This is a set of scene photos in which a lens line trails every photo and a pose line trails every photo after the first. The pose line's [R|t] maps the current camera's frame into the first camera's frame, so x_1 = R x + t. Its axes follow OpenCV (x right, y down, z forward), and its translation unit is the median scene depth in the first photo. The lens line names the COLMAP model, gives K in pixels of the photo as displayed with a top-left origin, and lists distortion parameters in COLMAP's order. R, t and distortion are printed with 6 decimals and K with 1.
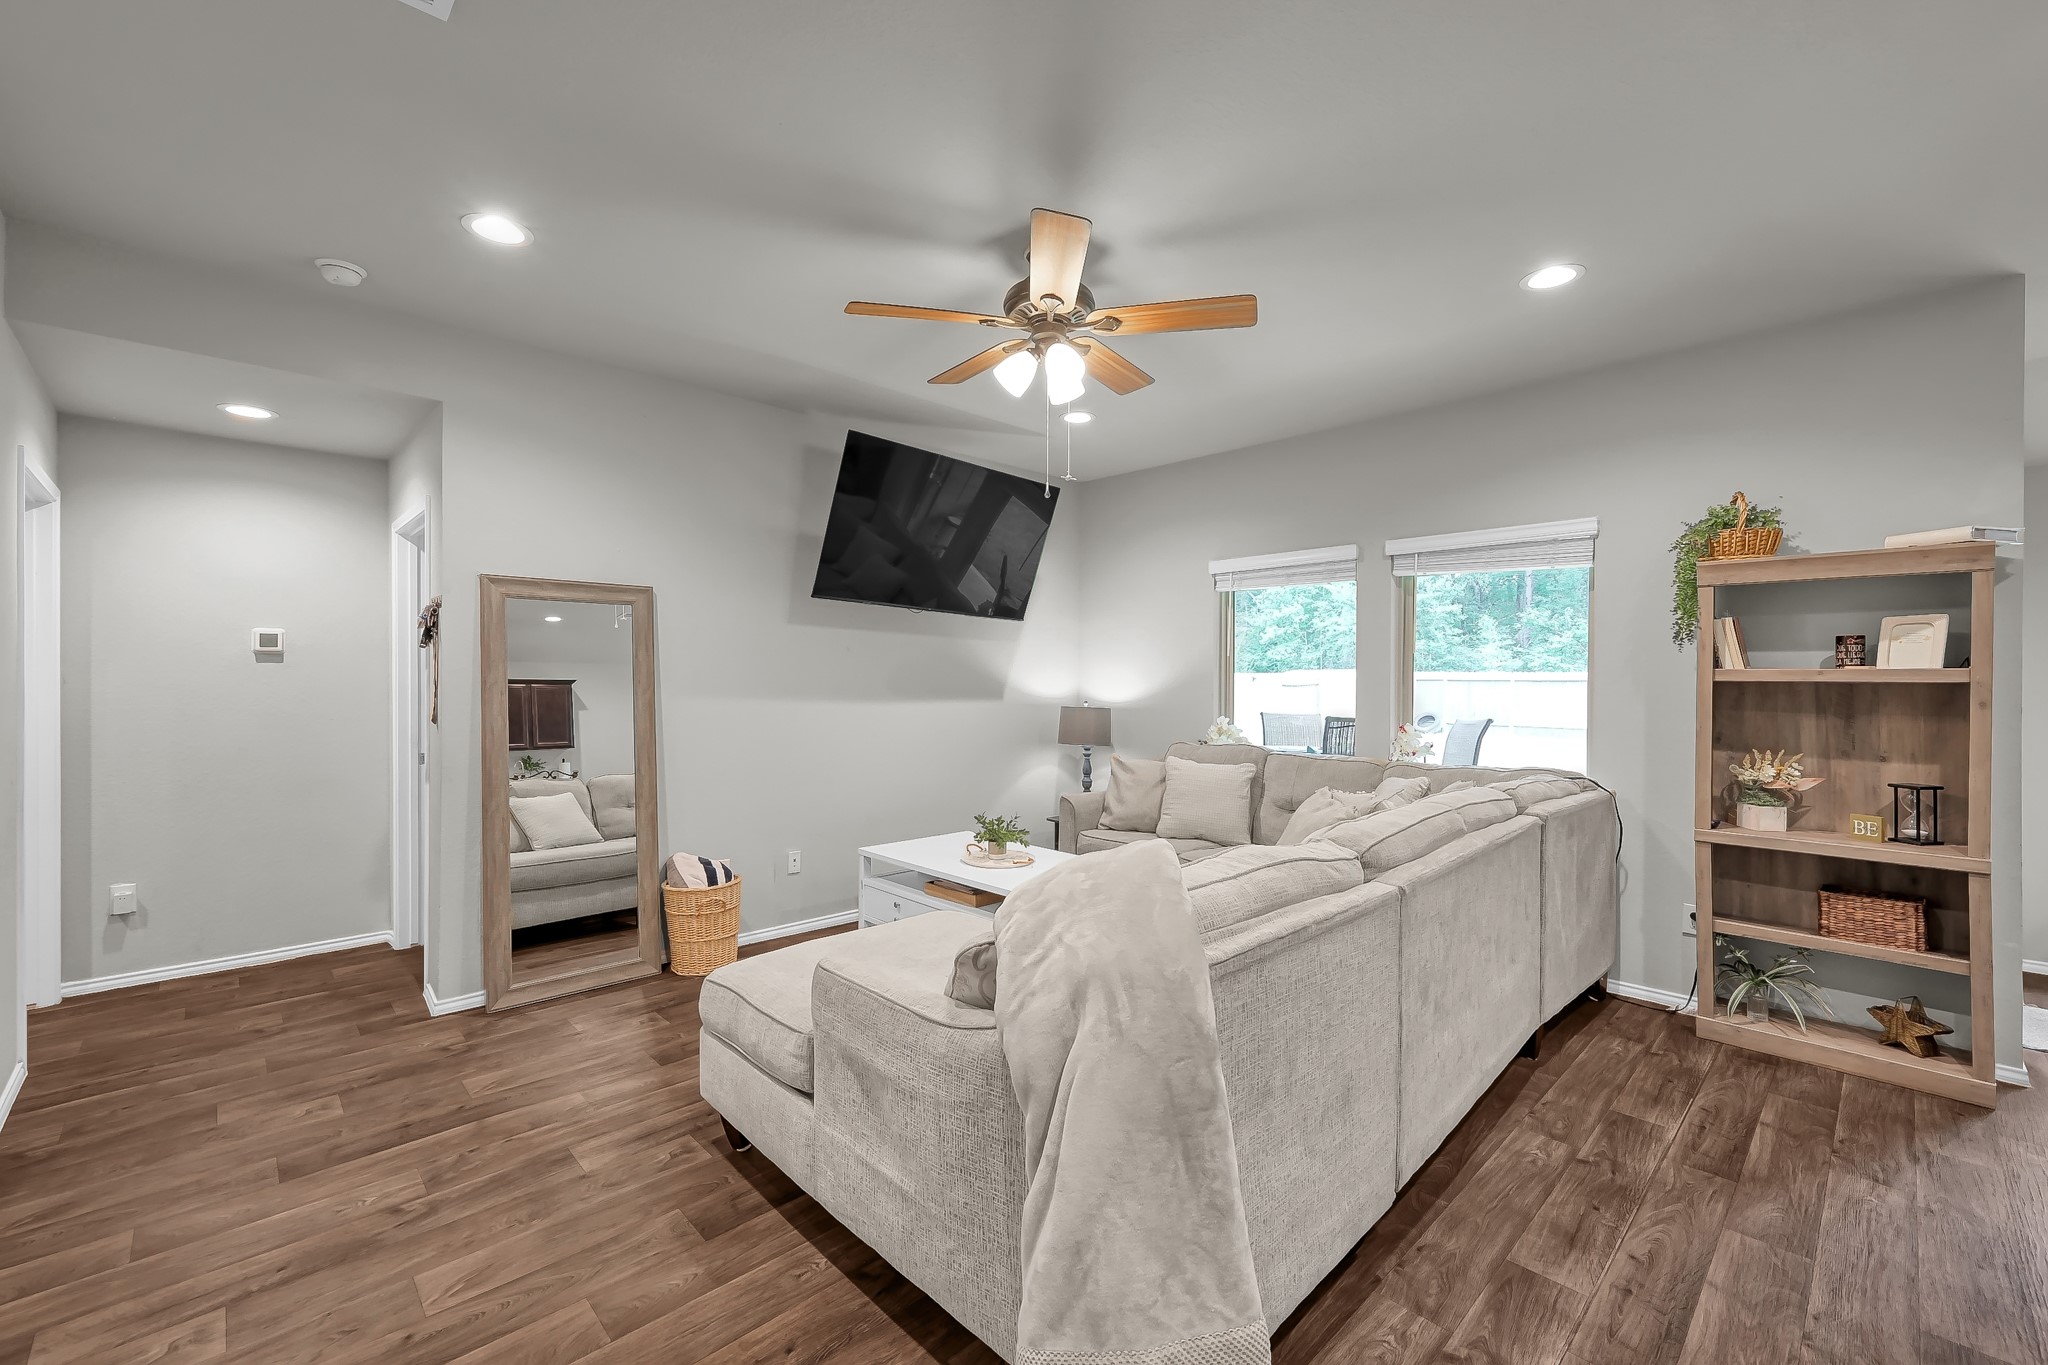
lens RADIAL K [[852.9, 0, 1049.3], [0, 852.9, 686.8], [0, 0, 1]] dist [0.001582, -0.001040]
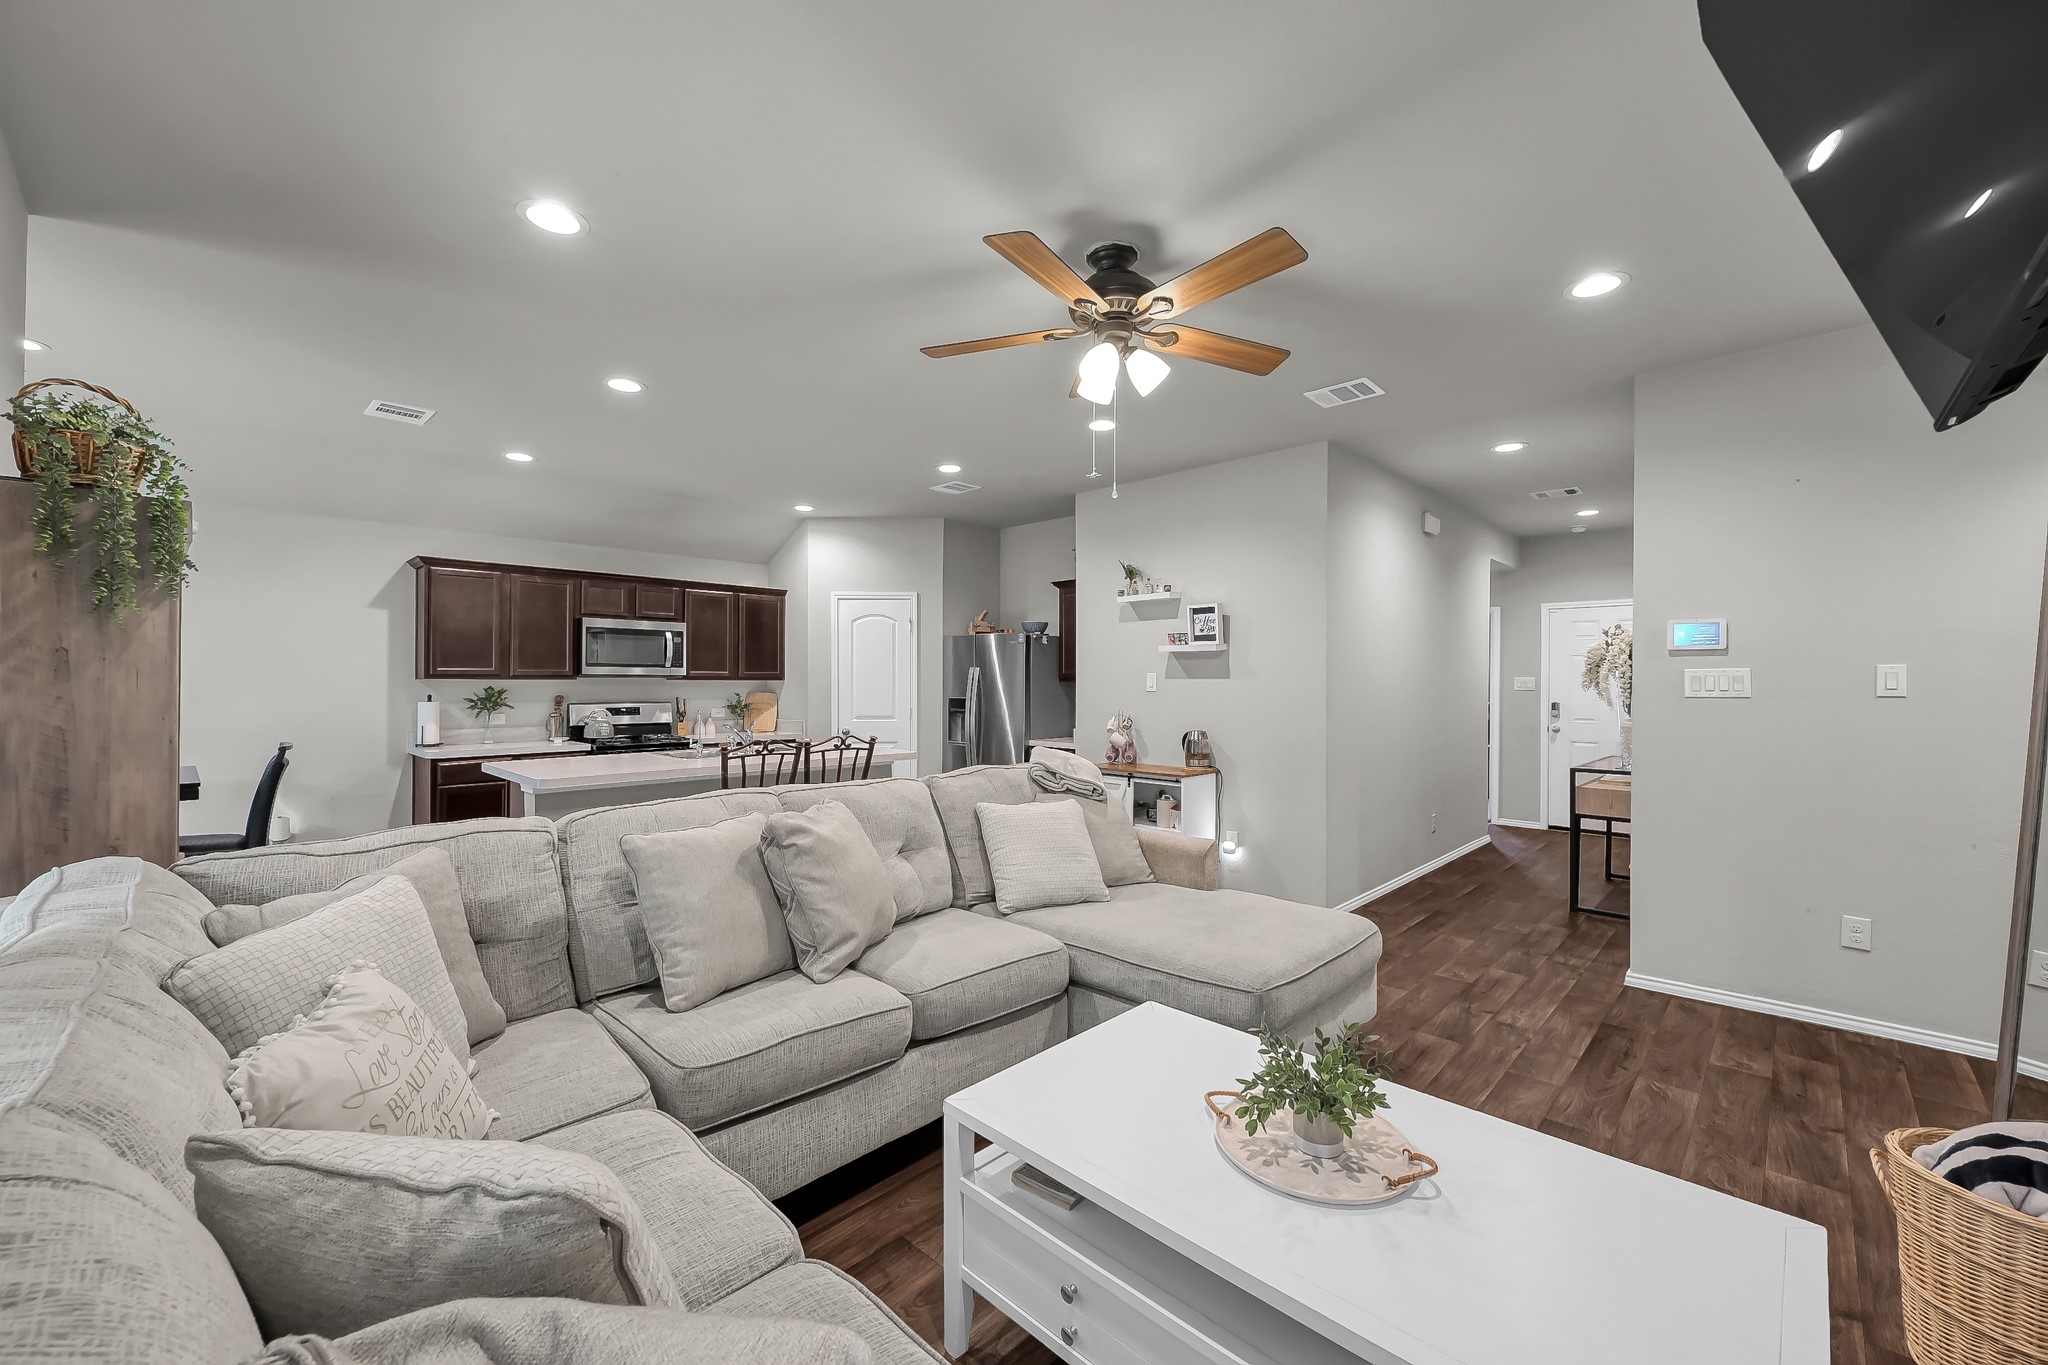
lens RADIAL K [[803.6, 0, 1029.9], [0, 803.6, 687.4], [0, 0, 1]] dist [-0.007943, 0.000957]
pose [[-0.999629, -0.007030, -0.026327, 0.096795], [-0.007372, 0.999889, 0.012951, -0.009712], [0.026233, 0.013141, -0.999569, 1.666909]]
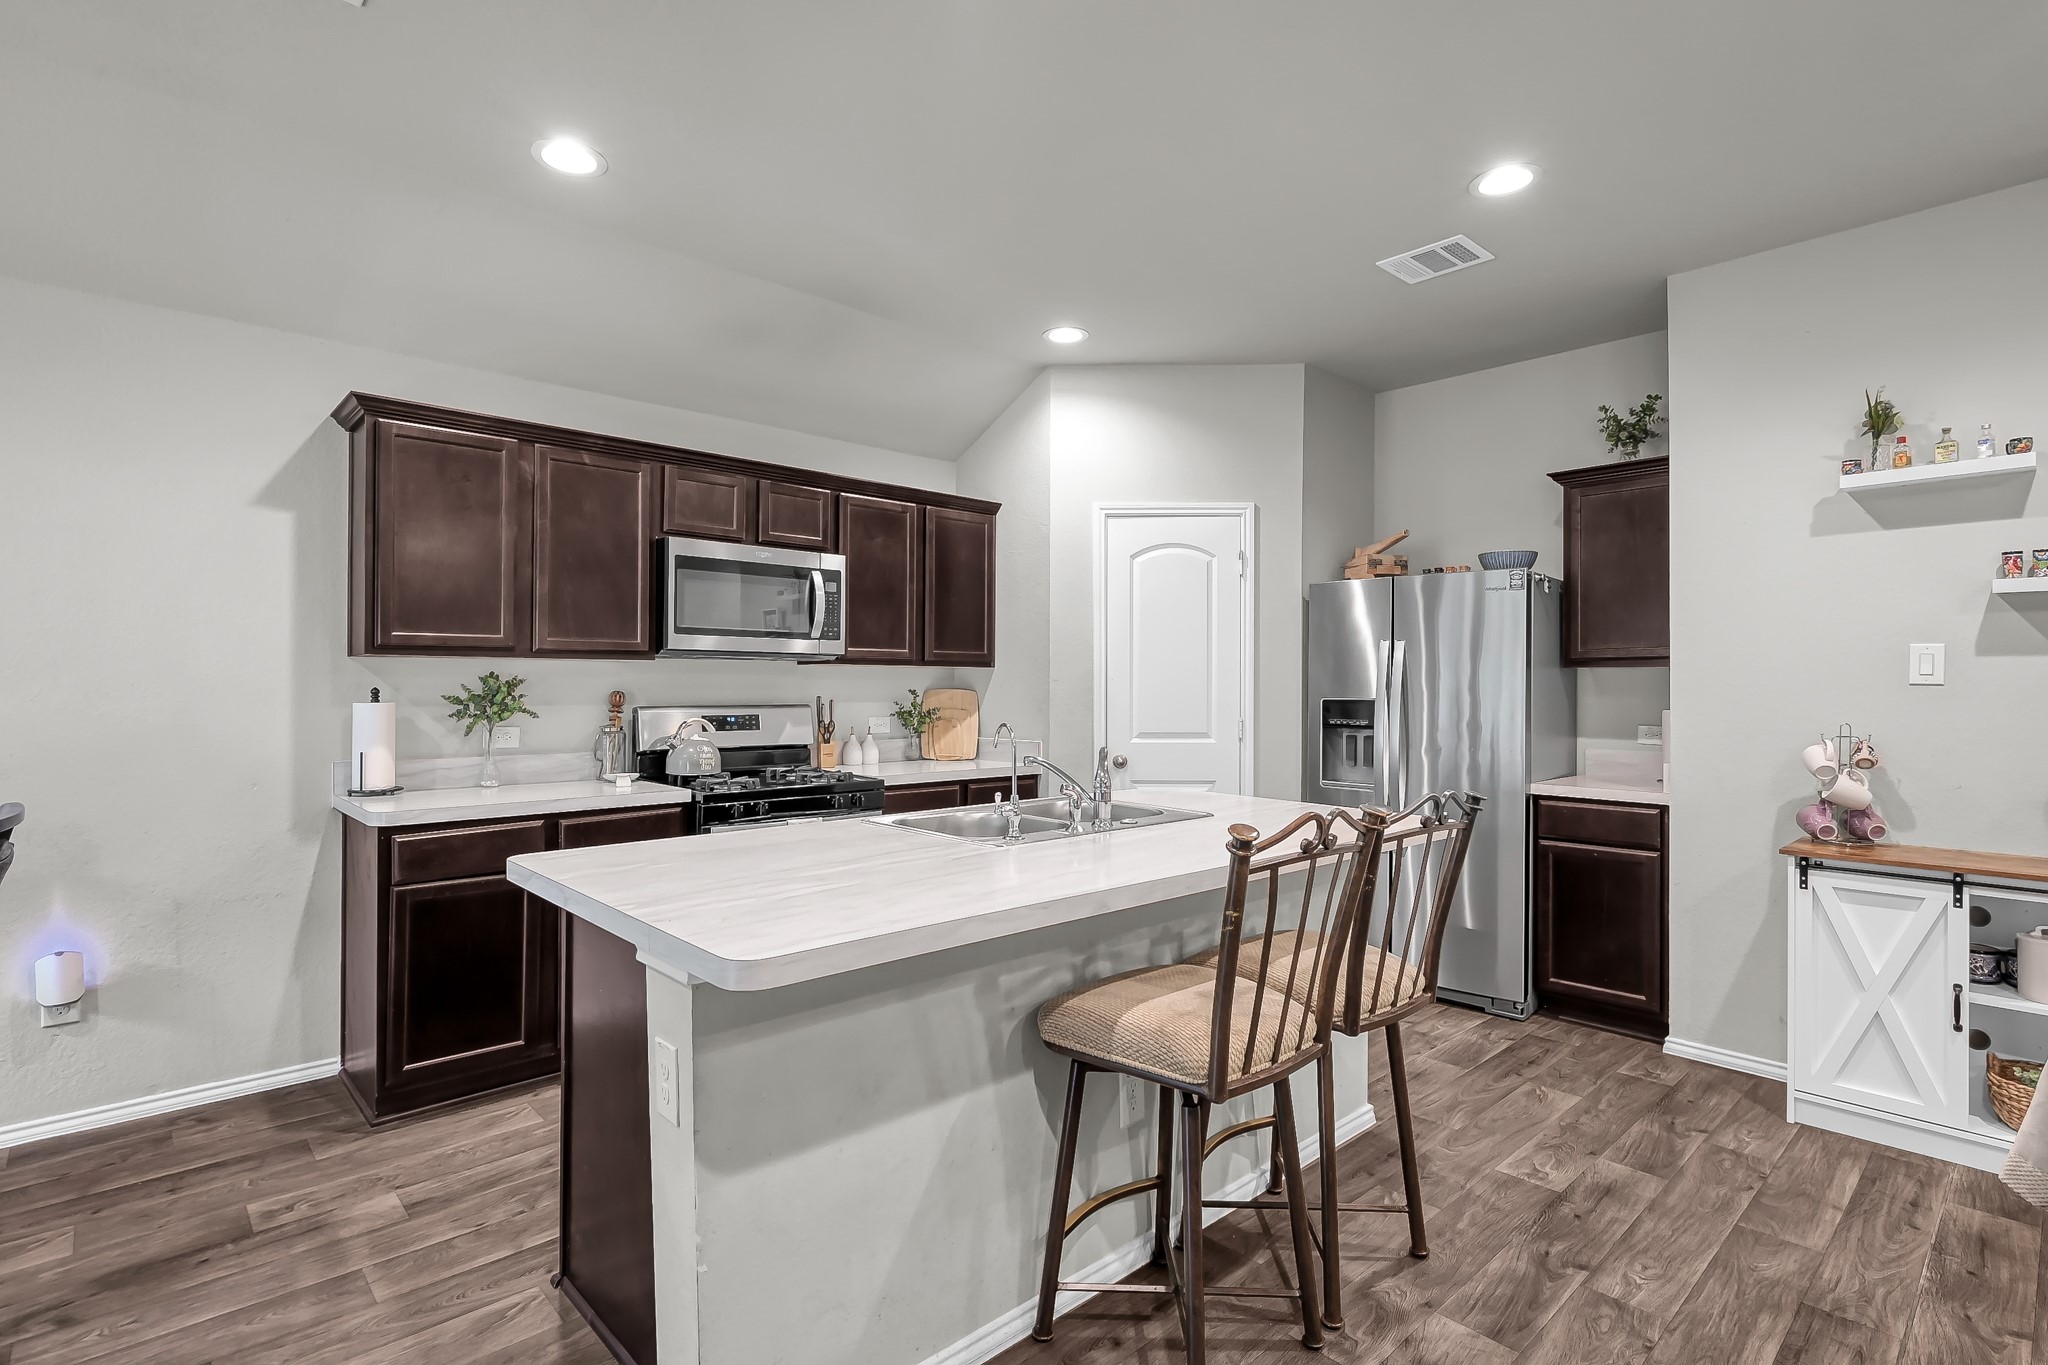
lens RADIAL K [[975.0, 0, 1020.7], [0, 975.0, 692.8], [0, 0, 1]] dist [-0.001032, -0.000561]
pose [[-0.999455, -0.009503, 0.031614, 0.621912], [-0.009018, 0.999840, 0.015453, 0.020249], [-0.031755, 0.015159, -0.999381, 0.929560]]
